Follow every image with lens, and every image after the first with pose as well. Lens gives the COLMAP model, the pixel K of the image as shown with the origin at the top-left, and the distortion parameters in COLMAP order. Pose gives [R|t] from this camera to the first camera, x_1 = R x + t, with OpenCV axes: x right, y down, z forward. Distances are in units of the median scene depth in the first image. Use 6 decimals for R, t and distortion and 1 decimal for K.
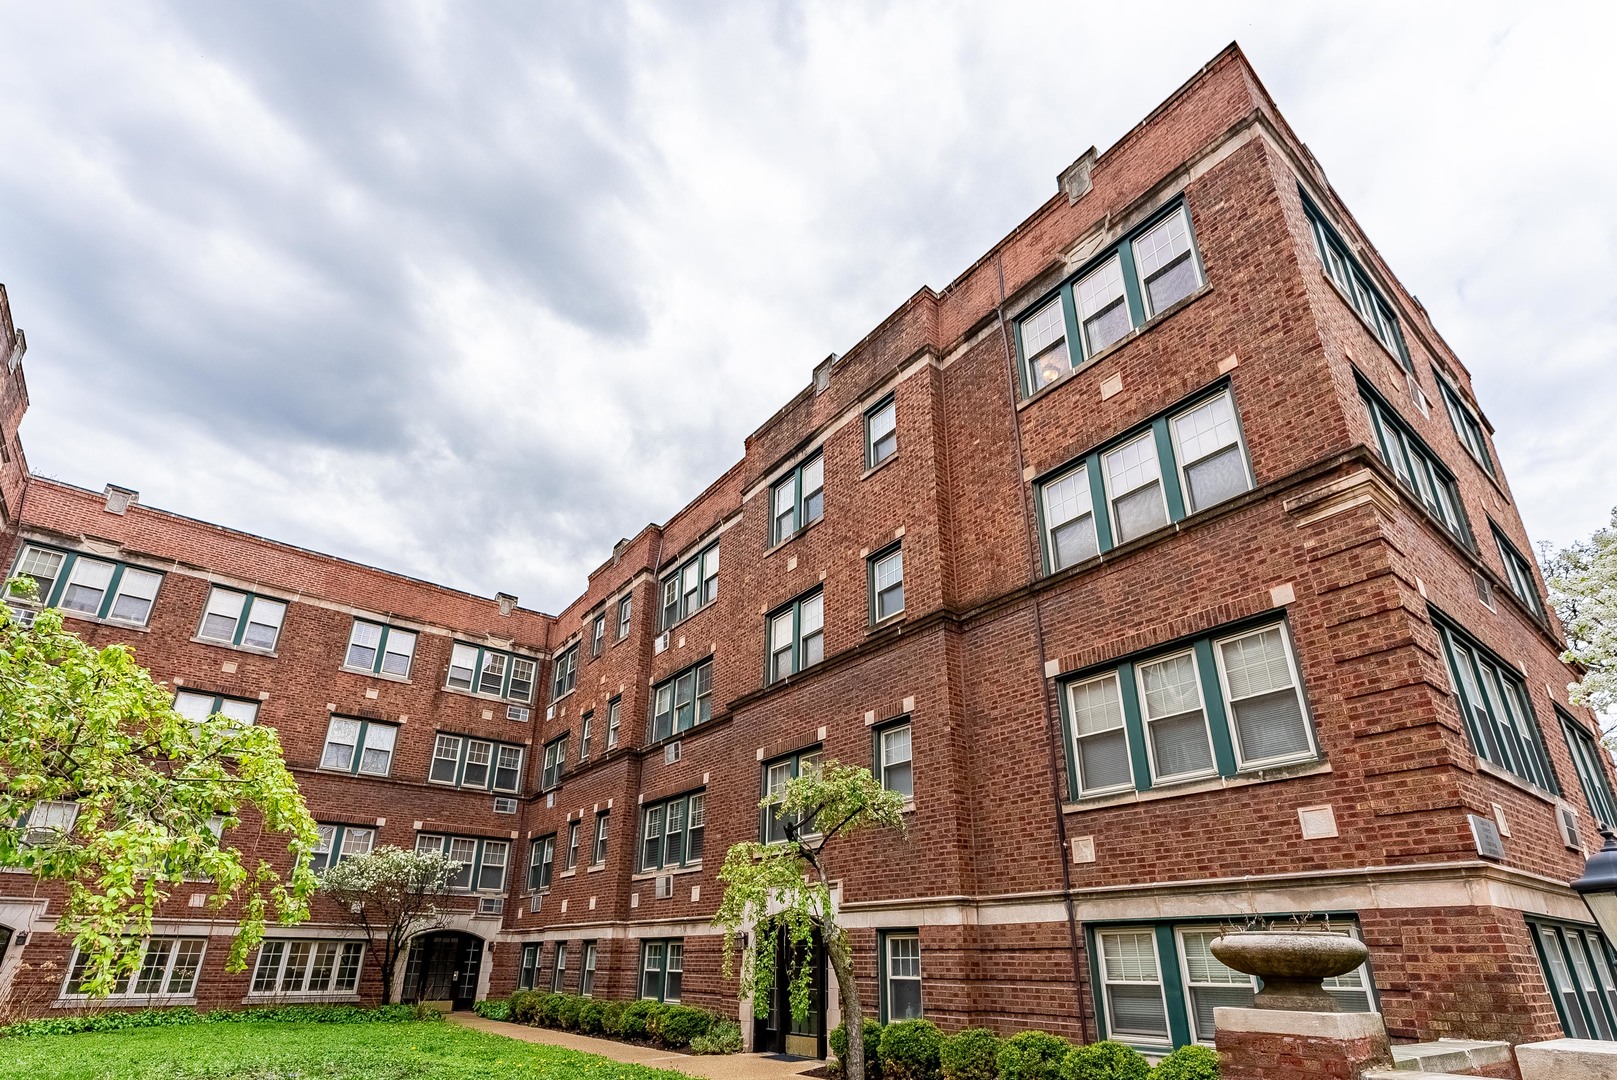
lens RADIAL K [[873.4, 0, 805.3], [0, 873.4, 560.1], [0, 0, 1]] dist [0.002861, -0.001560]
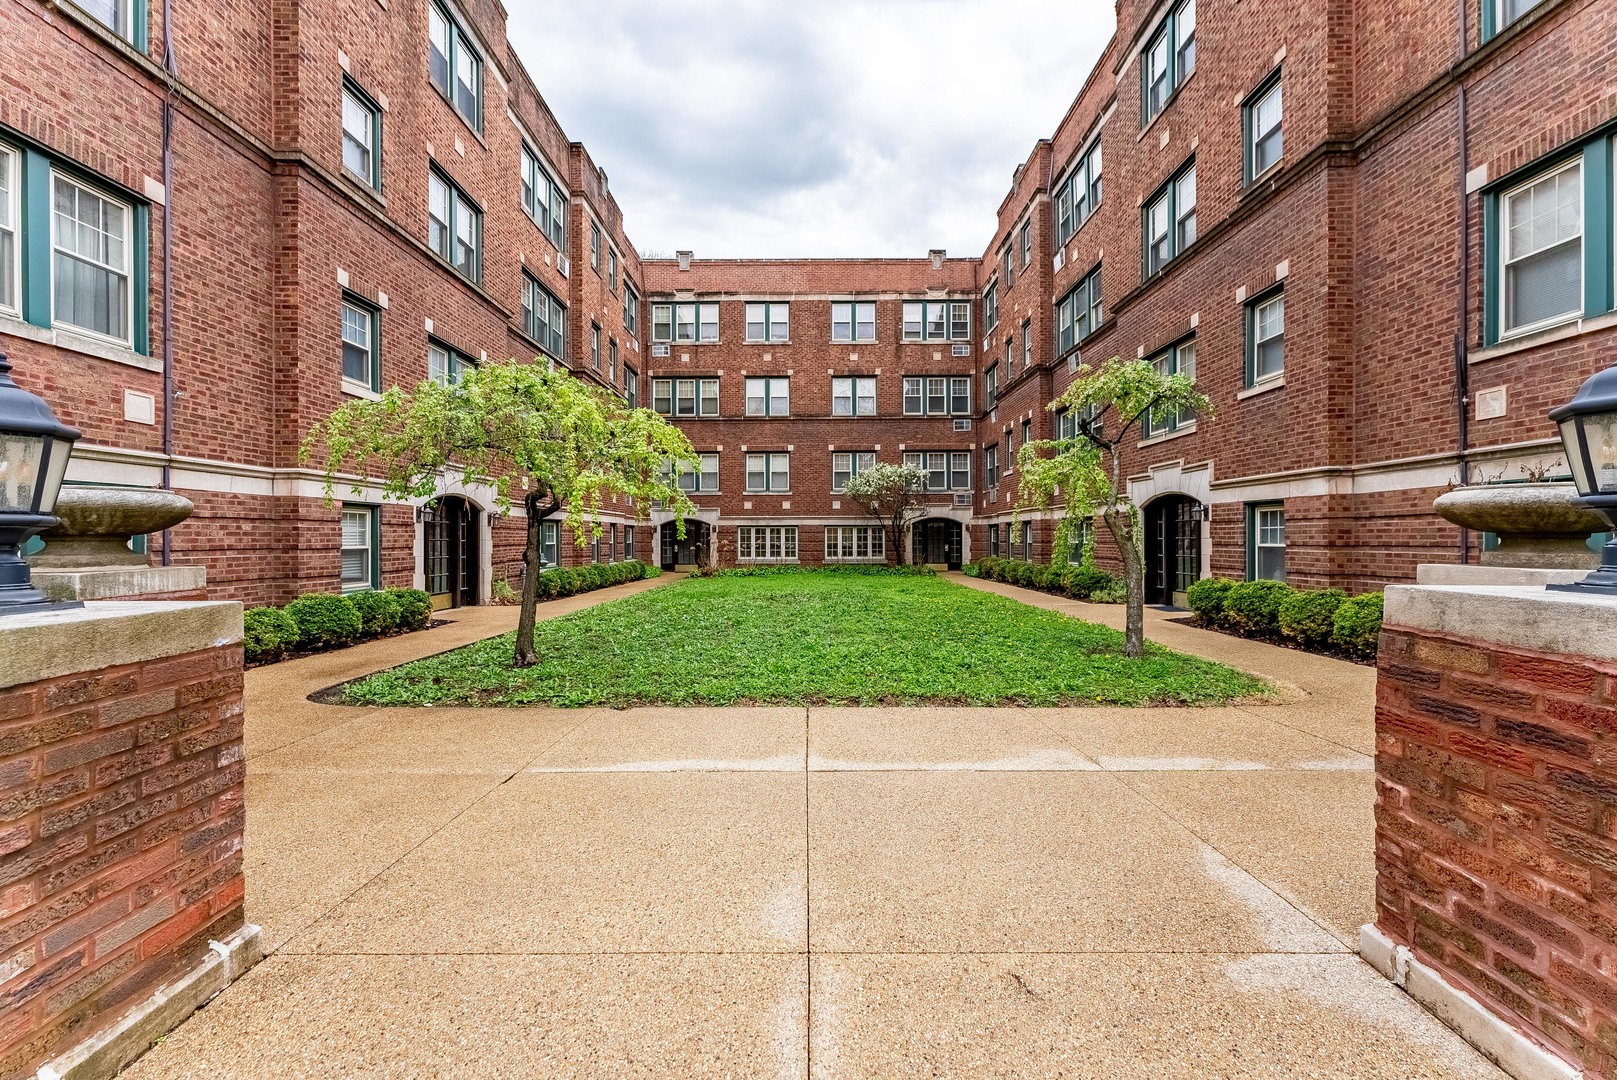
lens RADIAL K [[873.4, 0, 805.3], [0, 873.4, 560.1], [0, 0, 1]] dist [0.002861, -0.001560]
pose [[0.685868, 0.002683, -0.727721, 0.439131], [0.309767, 0.903798, 0.295284, 0.017239], [0.658505, -0.427950, 0.619056, -0.007111]]
